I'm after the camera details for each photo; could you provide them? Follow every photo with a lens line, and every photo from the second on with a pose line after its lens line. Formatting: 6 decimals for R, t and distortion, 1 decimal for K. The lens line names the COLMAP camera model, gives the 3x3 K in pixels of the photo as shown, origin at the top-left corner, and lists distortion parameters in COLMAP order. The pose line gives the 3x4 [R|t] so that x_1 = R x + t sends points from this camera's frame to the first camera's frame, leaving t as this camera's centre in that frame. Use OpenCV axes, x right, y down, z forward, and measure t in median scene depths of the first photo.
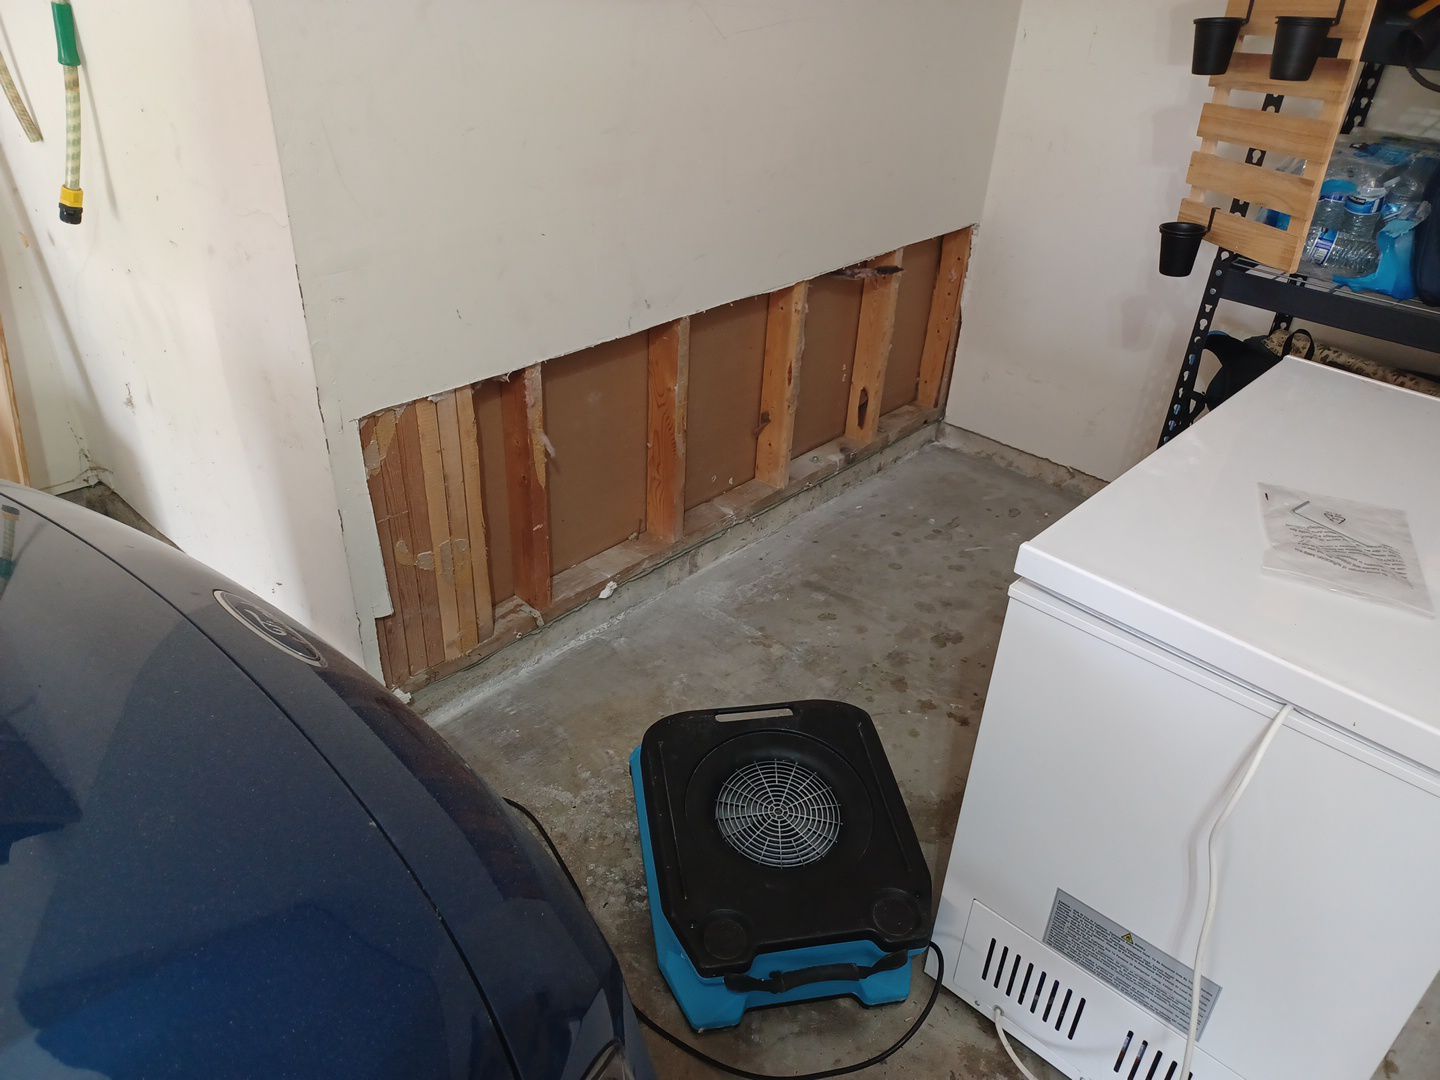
lens RADIAL K [[1044.4, 0, 721.7], [0, 1044.4, 570.4], [0, 0, 1]] dist [0.034117, -0.034917]
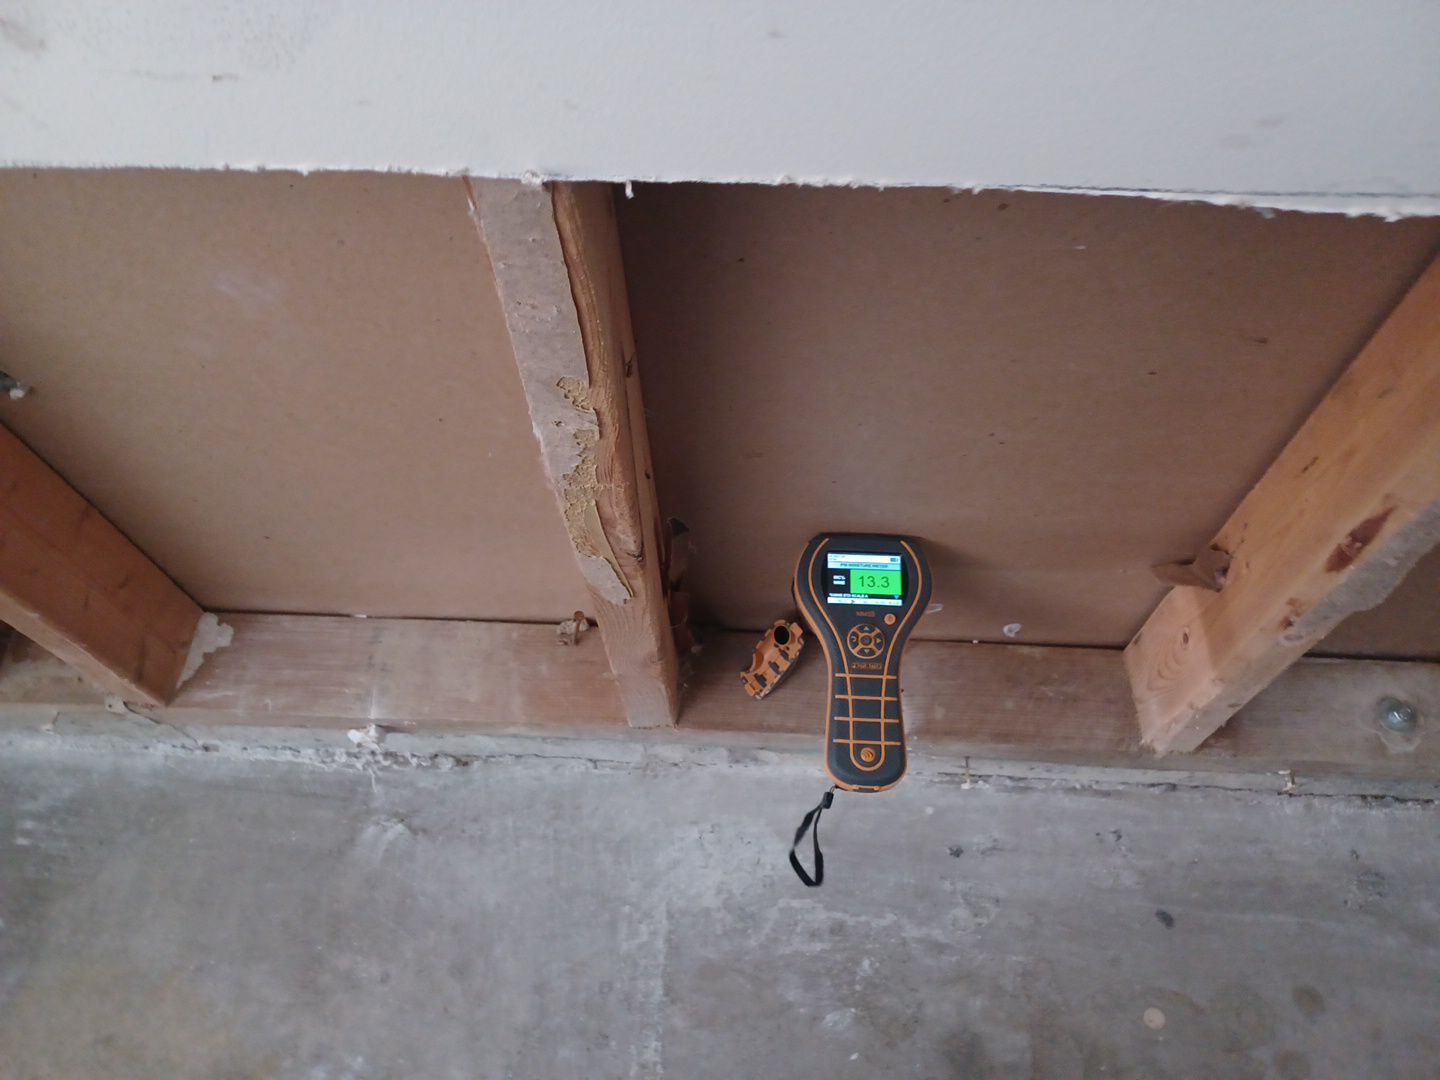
lens RADIAL K [[1044.4, 0, 722.9], [0, 1044.4, 537.3], [0, 0, 1]] dist [0.034117, -0.034917]
pose [[0.629847, 0.640952, -0.438718, 0.074716], [-0.377045, 0.746125, 0.548758, -0.247978], [0.679066, -0.180217, 0.711612, 0.744503]]
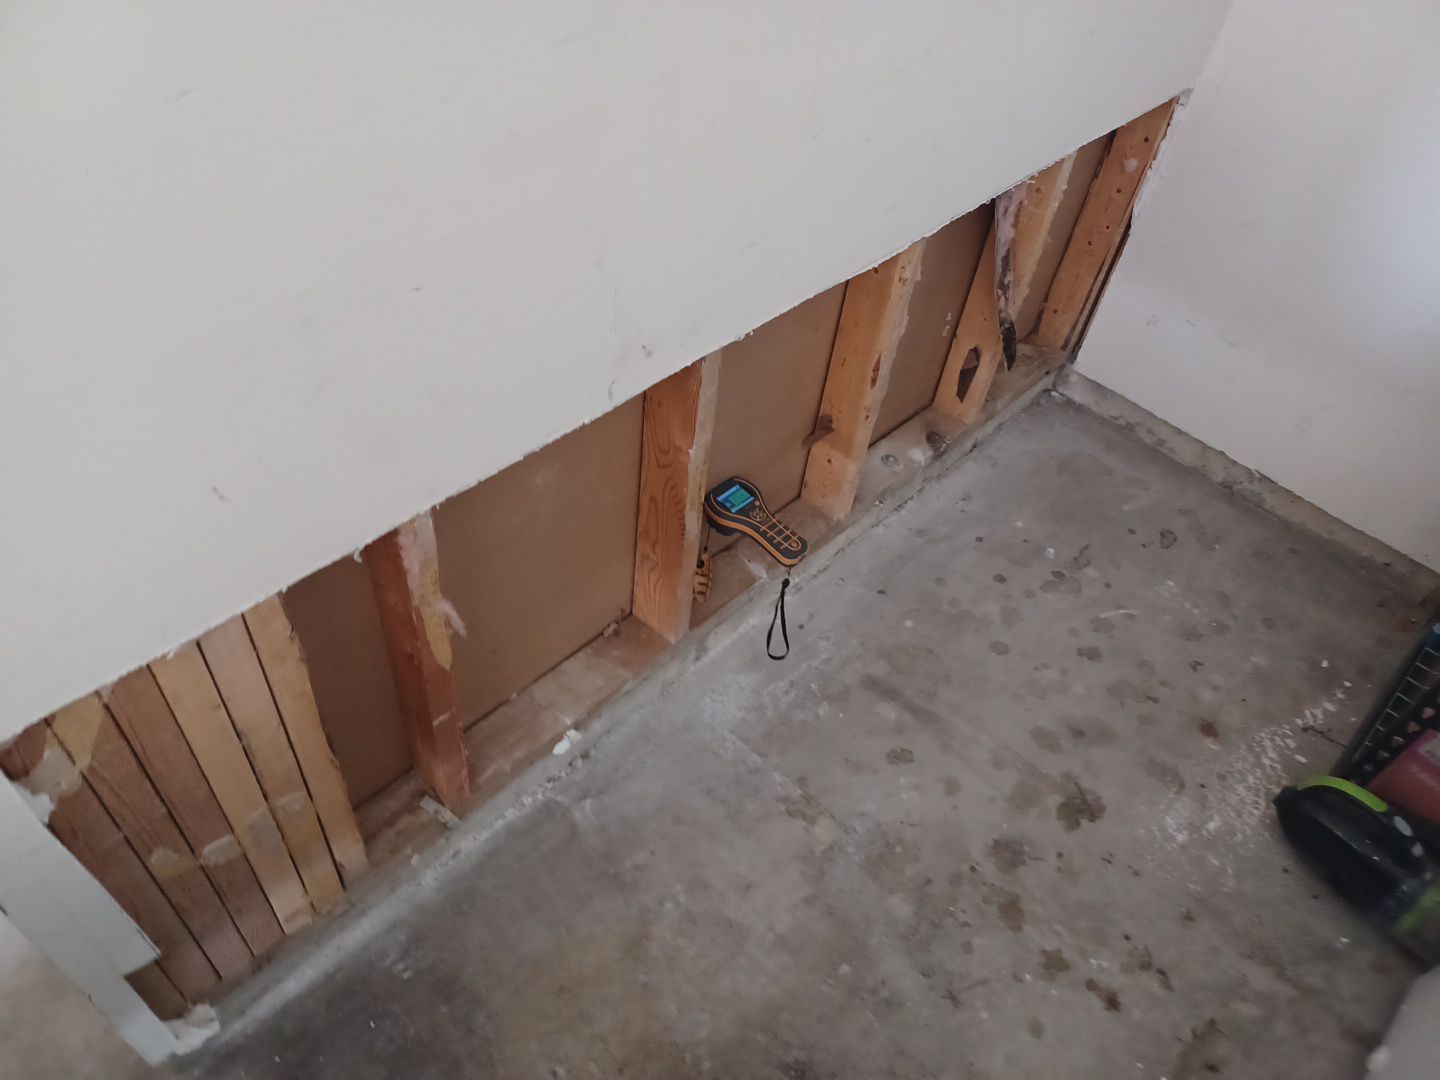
lens RADIAL K [[1044.4, 0, 719.1], [0, 1044.4, 558.1], [0, 0, 1]] dist [0.034117, -0.034917]
pose [[0.998414, 0.053159, 0.018548, -0.030797], [-0.056125, 0.965775, 0.253236, -0.225436], [-0.004452, -0.253875, 0.967227, 0.370574]]
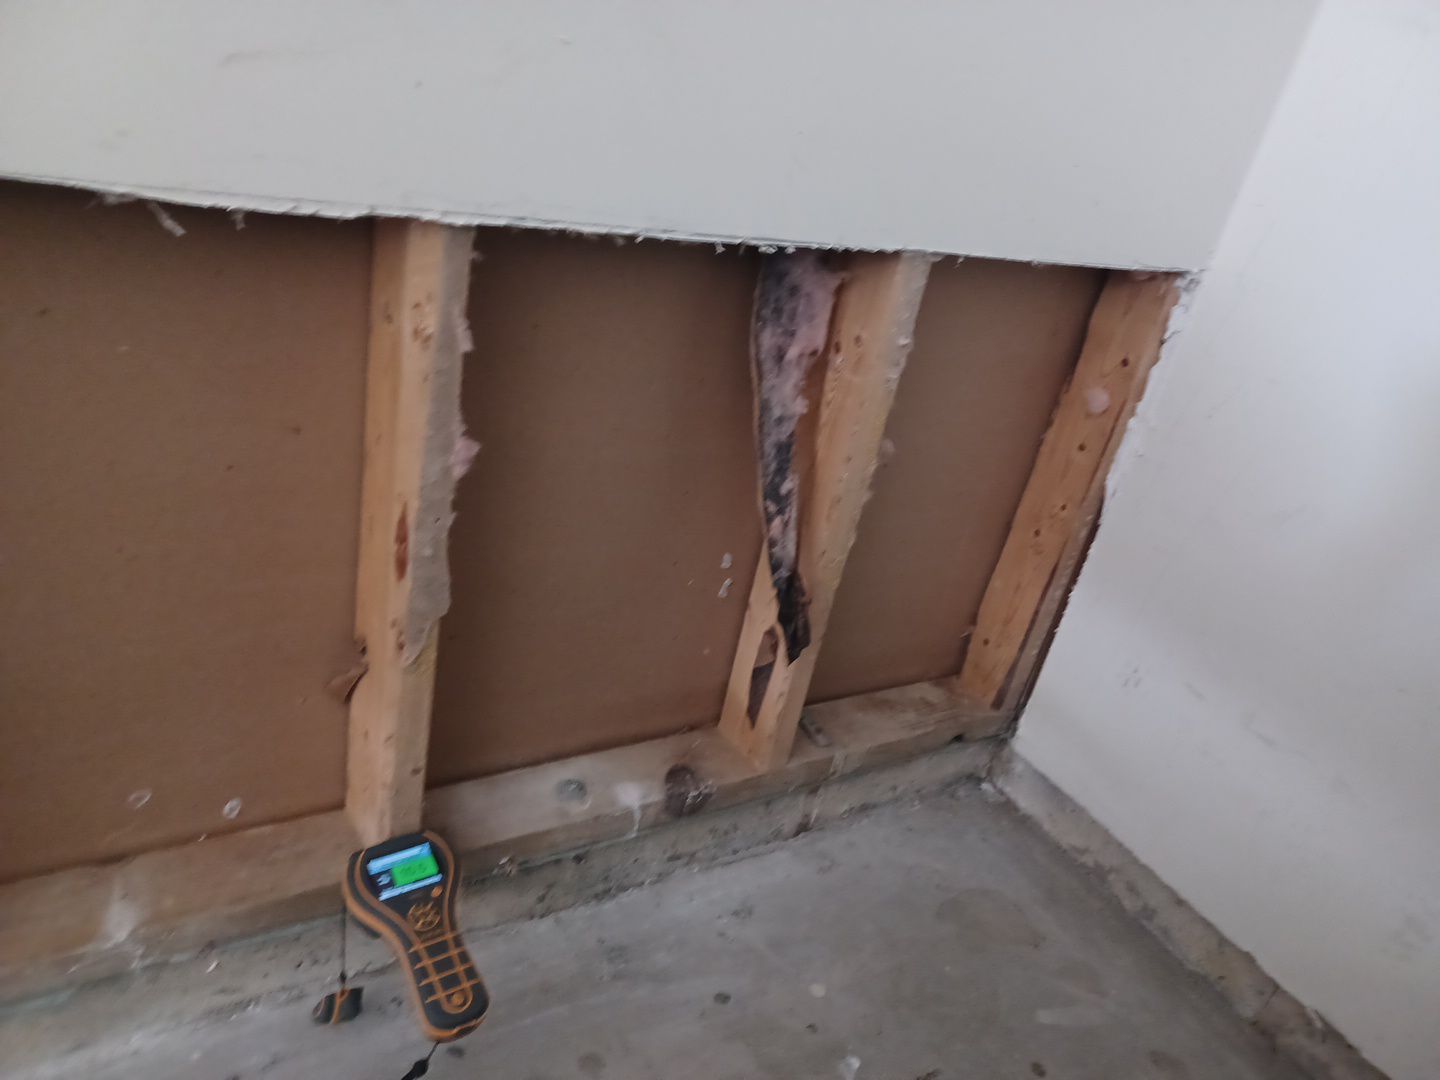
lens RADIAL K [[1044.4, 0, 733.8], [0, 1044.4, 550.8], [0, 0, 1]] dist [0.034117, -0.034917]
pose [[0.949262, 0.256870, -0.181438, 0.202007], [-0.277585, 0.955535, -0.099497, -0.177423], [0.147812, 0.144813, 0.978356, 0.703906]]
